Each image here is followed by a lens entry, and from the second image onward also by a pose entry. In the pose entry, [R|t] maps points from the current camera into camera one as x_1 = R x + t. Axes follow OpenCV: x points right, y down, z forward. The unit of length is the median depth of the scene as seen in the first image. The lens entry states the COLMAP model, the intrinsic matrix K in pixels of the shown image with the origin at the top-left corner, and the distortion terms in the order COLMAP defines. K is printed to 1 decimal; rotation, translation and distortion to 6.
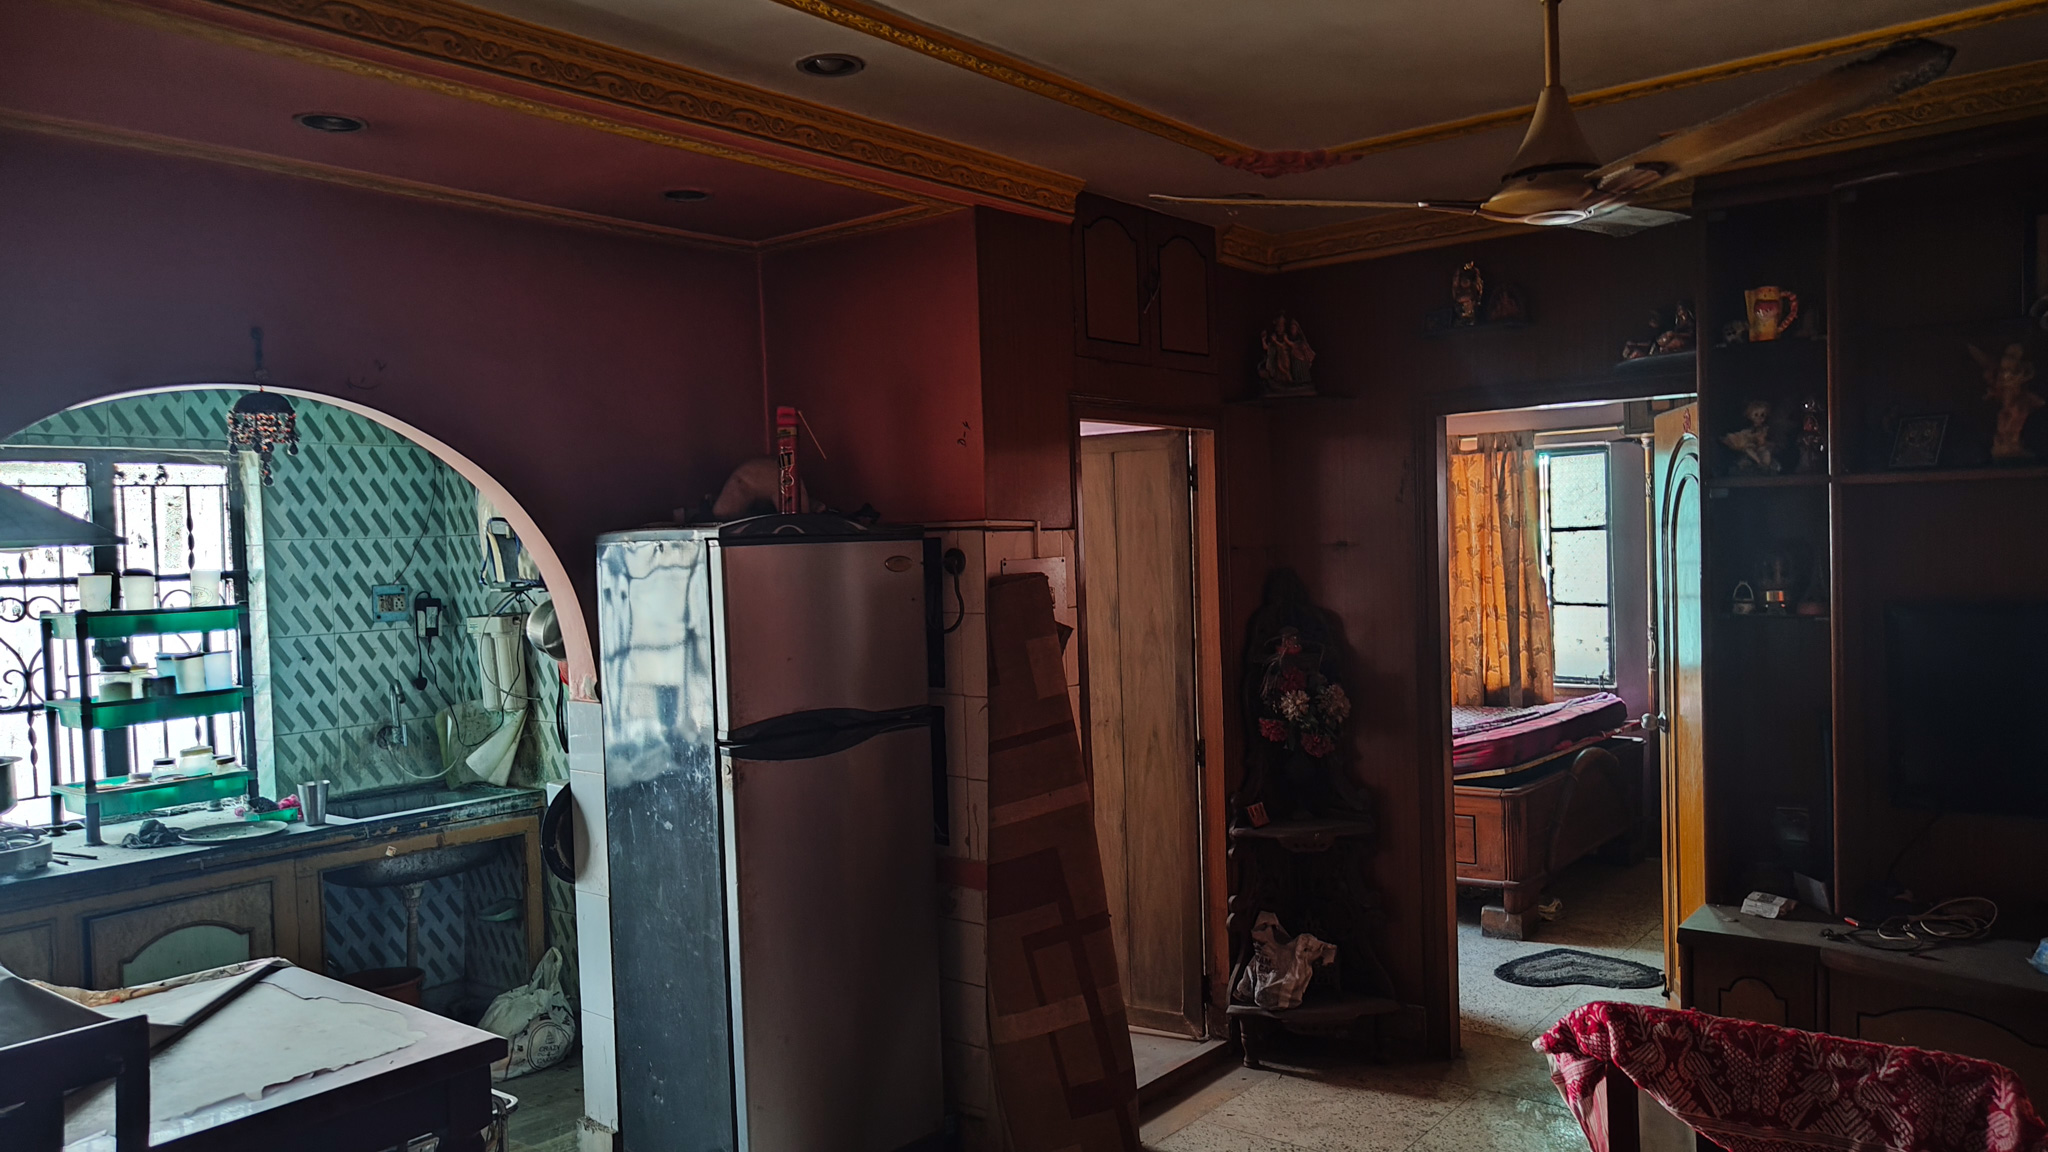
lens RADIAL K [[1455.6, 0, 1033.8], [0, 1455.6, 592.3], [0, 0, 1]] dist [0.014827, -0.013489]
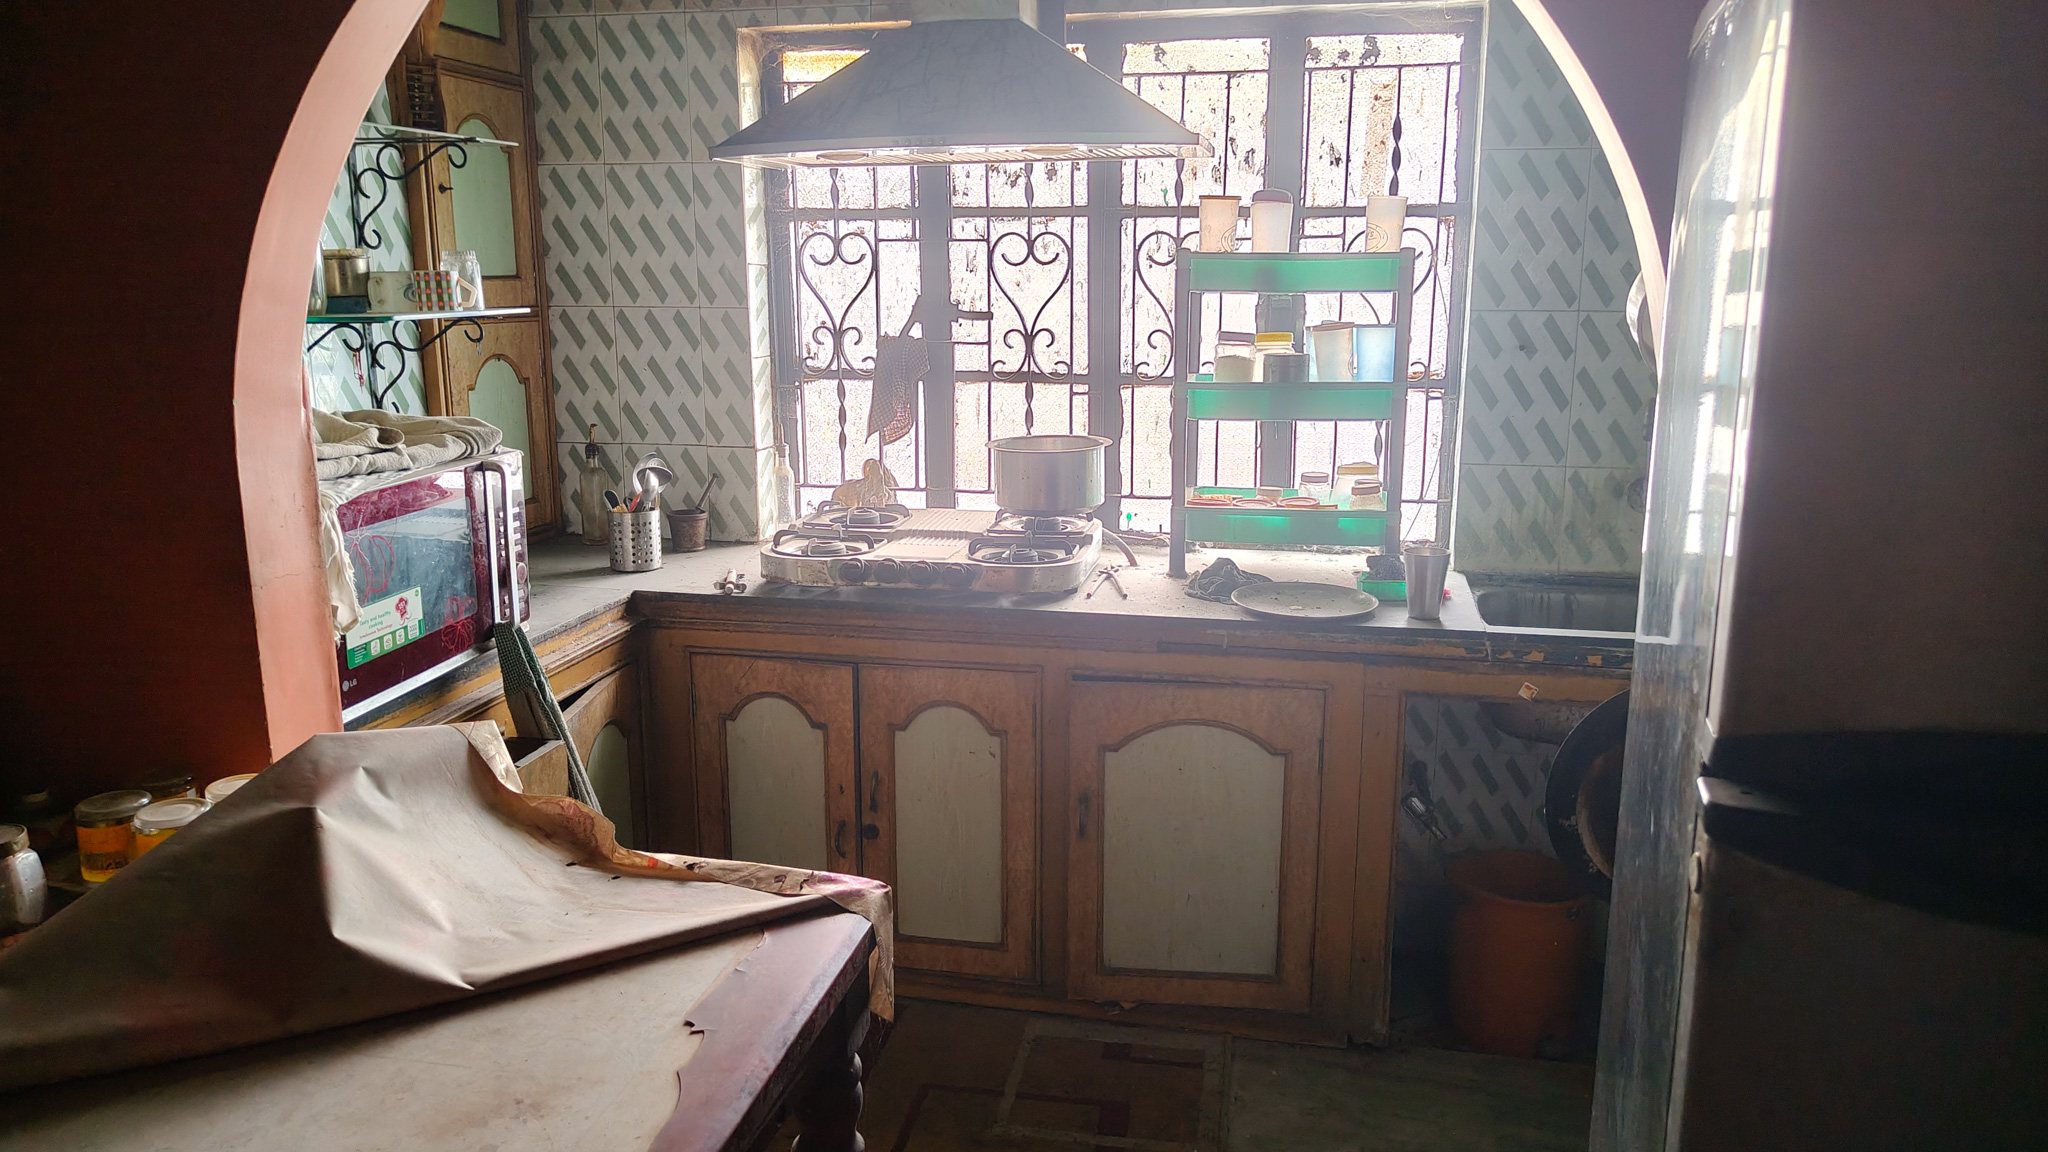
lens RADIAL K [[1455.6, 0, 1045.1], [0, 1455.6, 586.5], [0, 0, 1]] dist [0.014827, -0.013489]
pose [[0.455377, 0.227002, -0.860873, -0.033613], [-0.048091, 0.971808, 0.230815, 0.010689], [0.888999, -0.063708, 0.453456, 0.551455]]
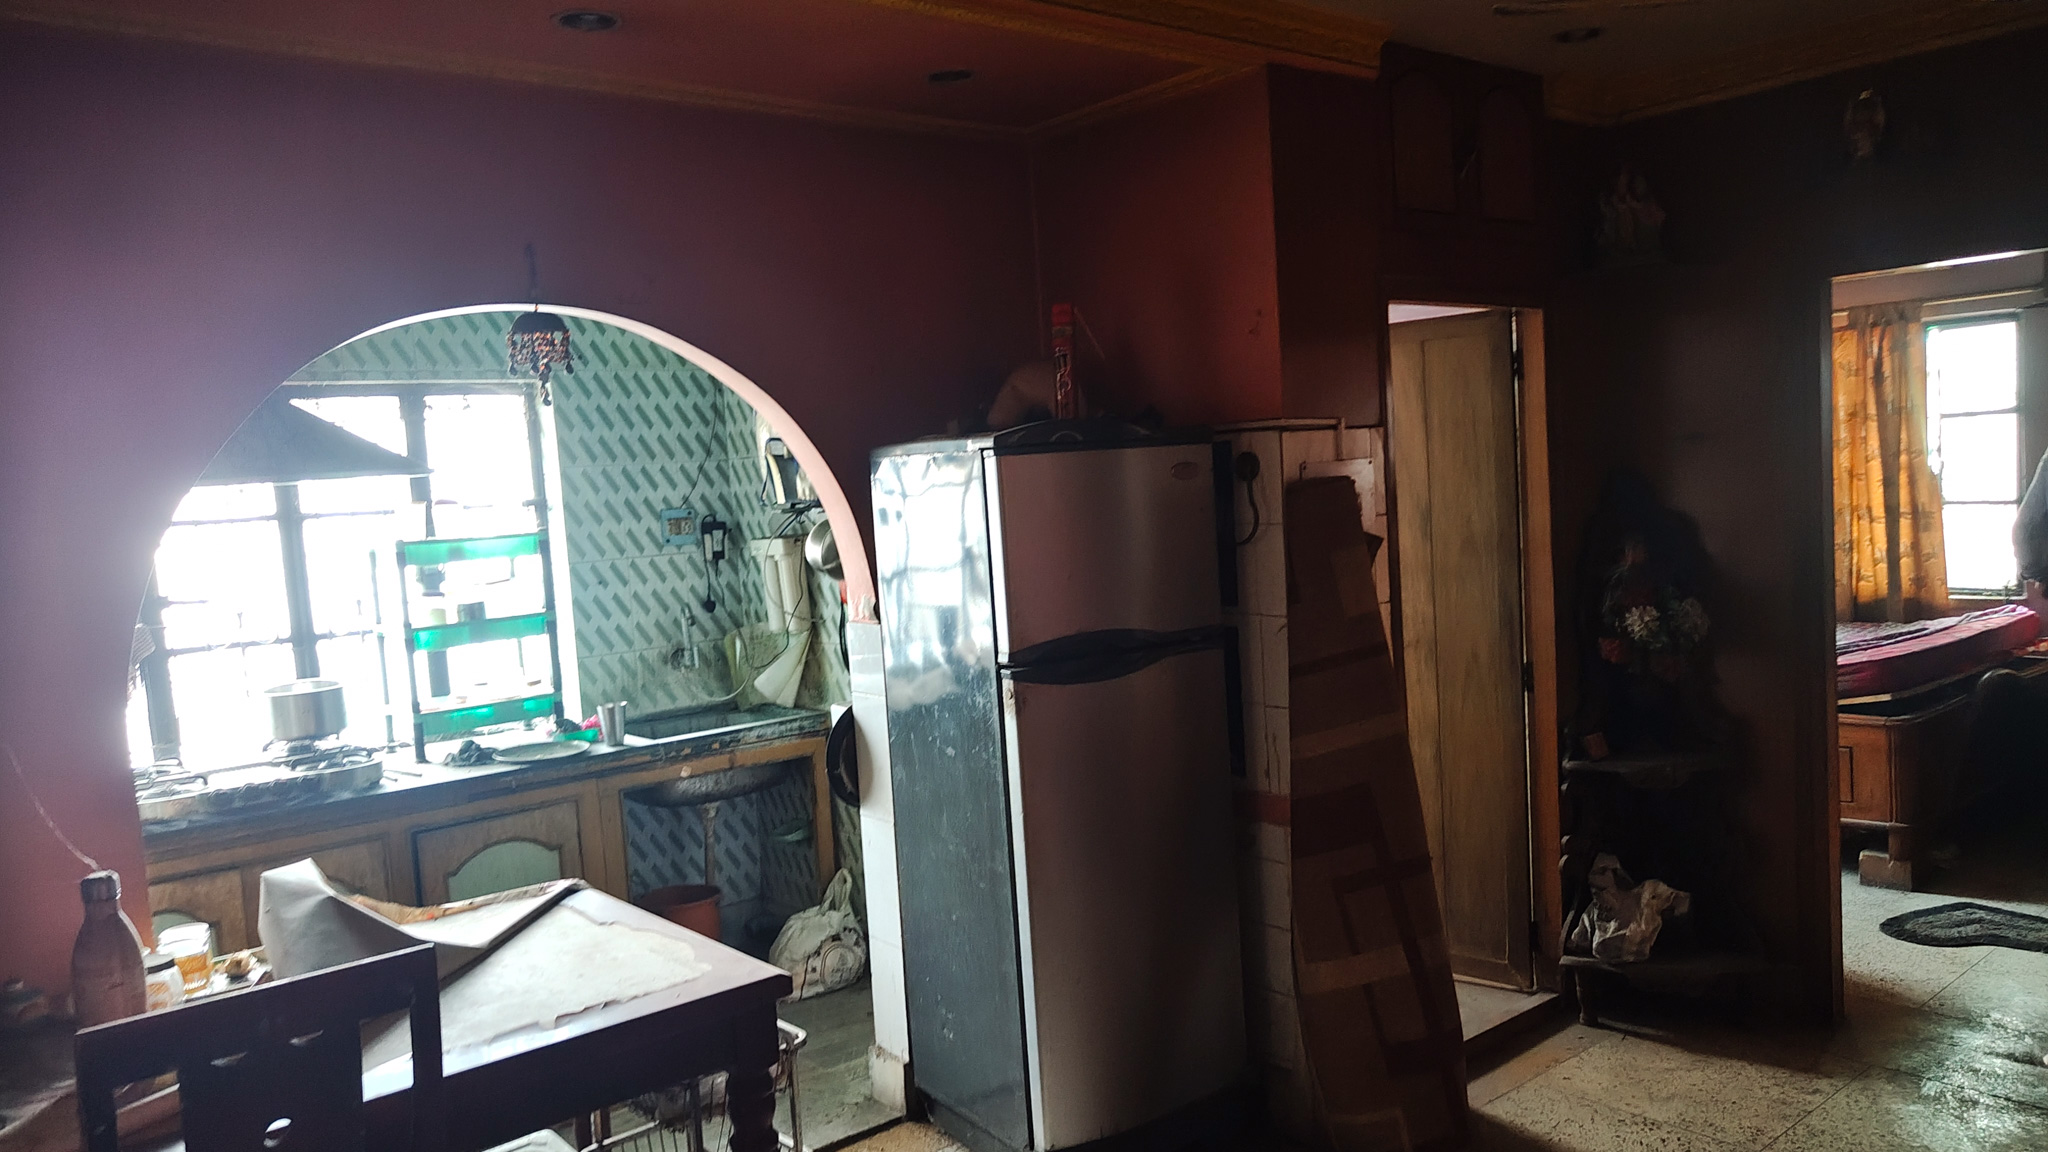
lens RADIAL K [[1455.6, 0, 1005.6], [0, 1455.6, 587.4], [0, 0, 1]] dist [0.014827, -0.013489]
pose [[0.978471, -0.011986, -0.206036, -0.013938], [0.022663, 0.998515, 0.049539, 0.004628], [0.205137, -0.053142, 0.977290, 0.064666]]
